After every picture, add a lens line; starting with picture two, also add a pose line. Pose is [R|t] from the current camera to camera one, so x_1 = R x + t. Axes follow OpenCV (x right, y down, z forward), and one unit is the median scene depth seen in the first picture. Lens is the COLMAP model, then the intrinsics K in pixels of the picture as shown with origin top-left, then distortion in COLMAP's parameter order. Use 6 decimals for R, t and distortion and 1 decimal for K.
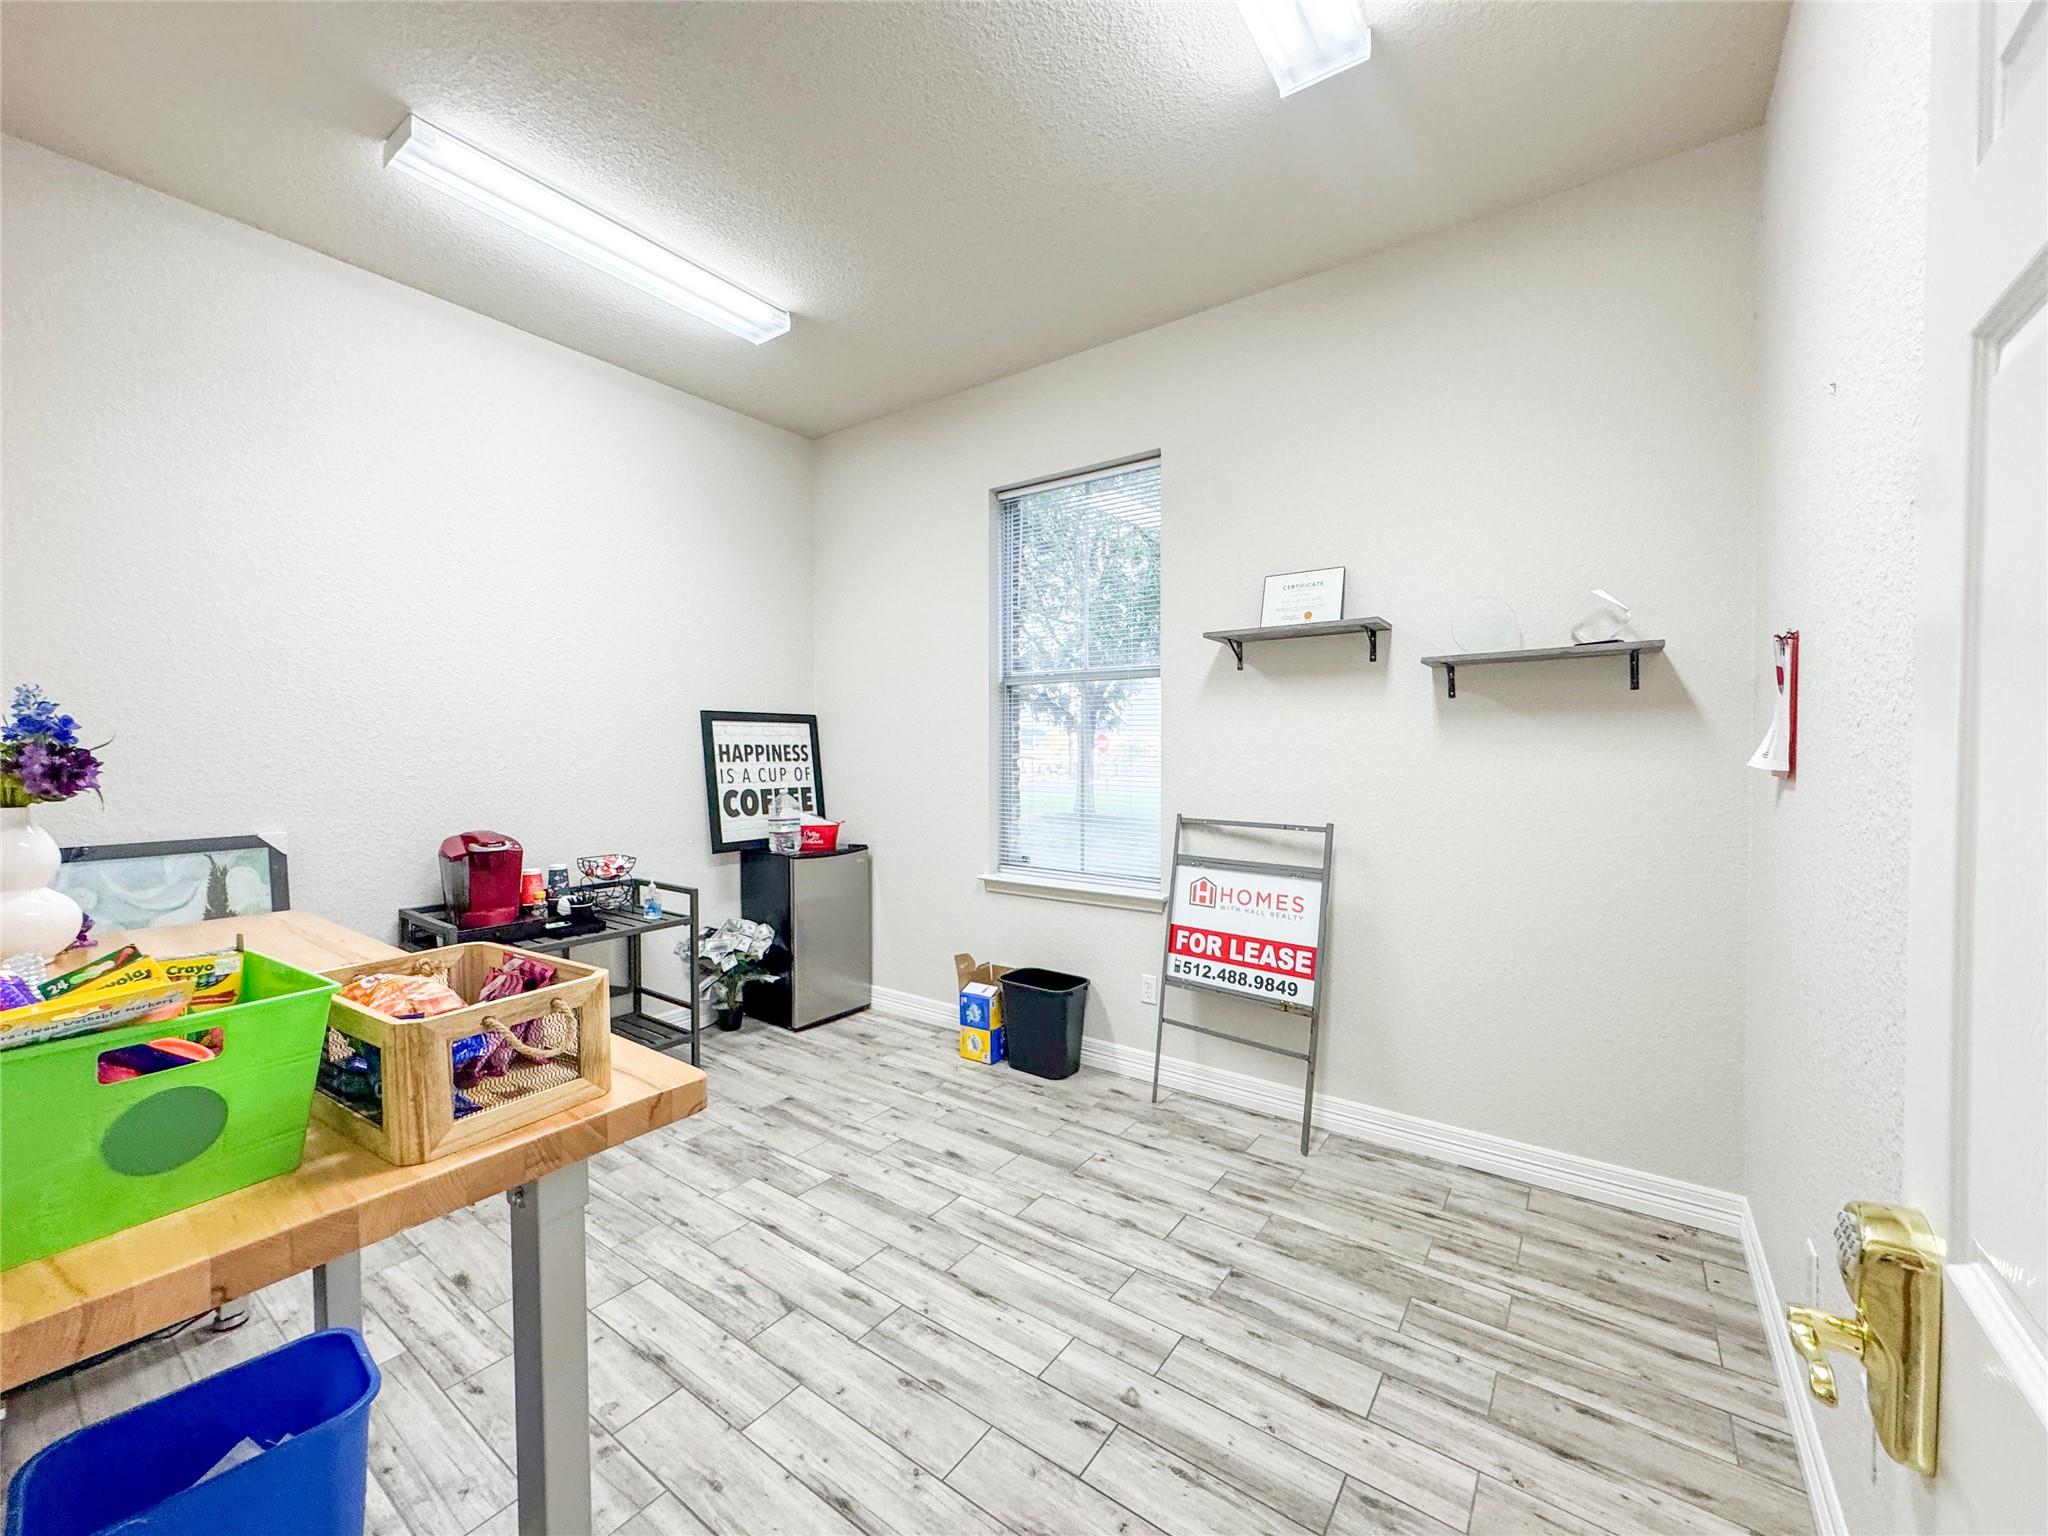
lens RADIAL K [[811.0, 0, 1030.8], [0, 811.0, 771.2], [0, 0, 1]] dist [-0.026914, -0.000410]
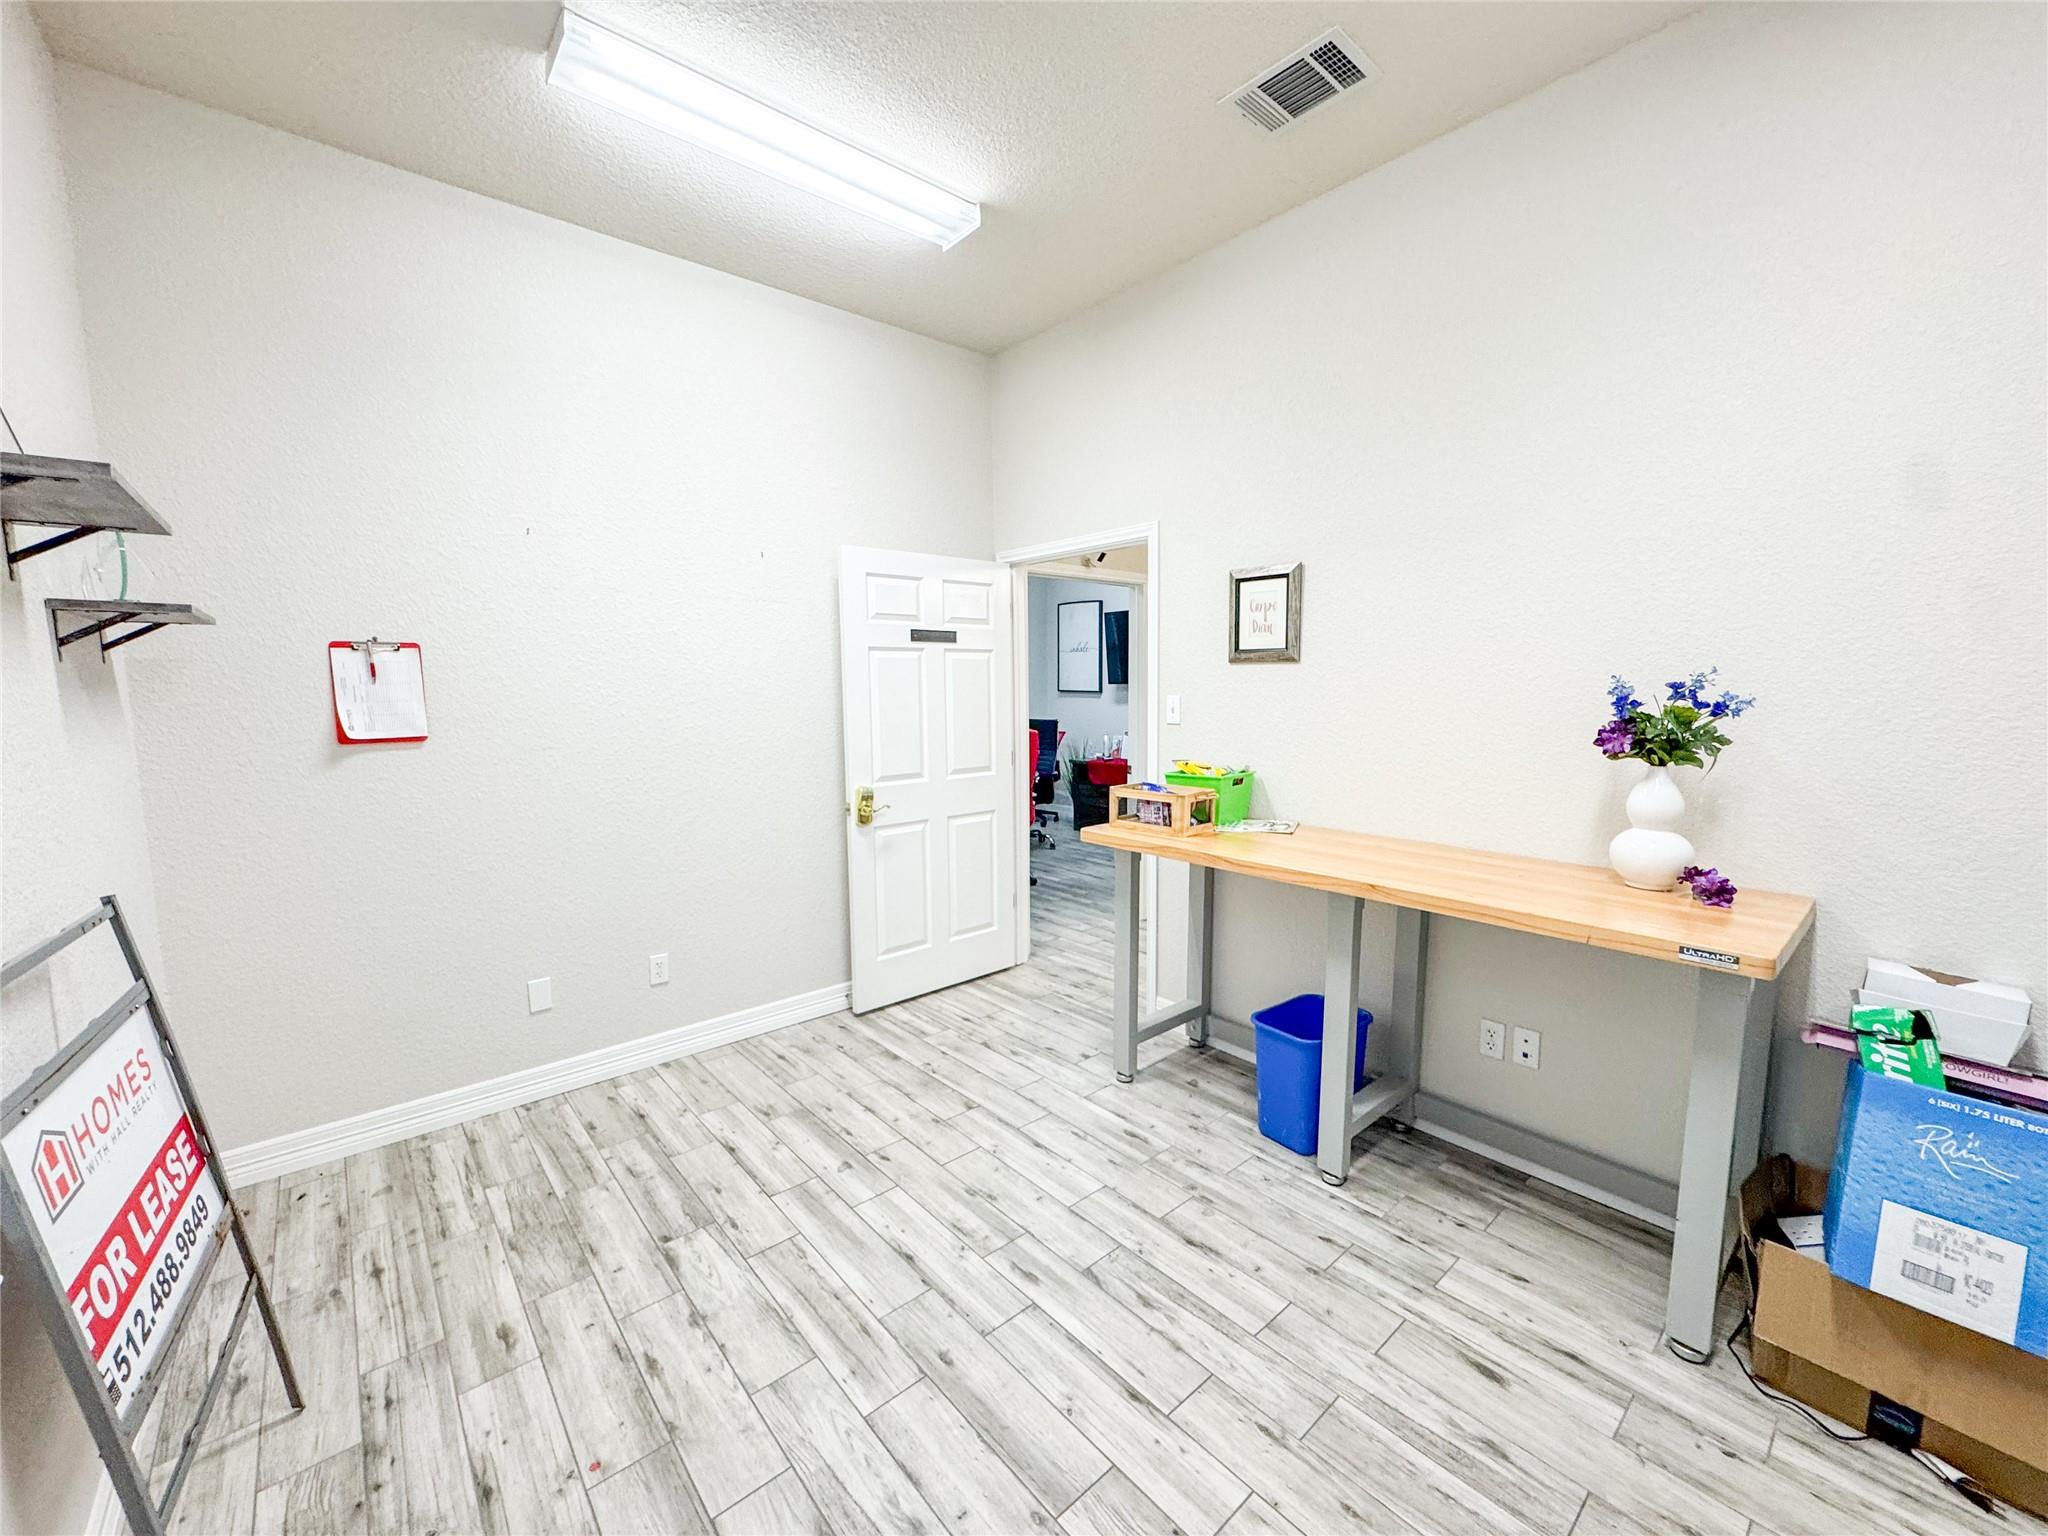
lens RADIAL K [[811.0, 0, 1036.9], [0, 811.0, 773.5], [0, 0, 1]] dist [-0.026914, -0.000410]
pose [[-0.975304, -0.021359, 0.219831, -0.428427], [0.009611, 0.990266, 0.138858, -0.102268], [-0.220657, 0.137542, -0.965605, 1.833202]]
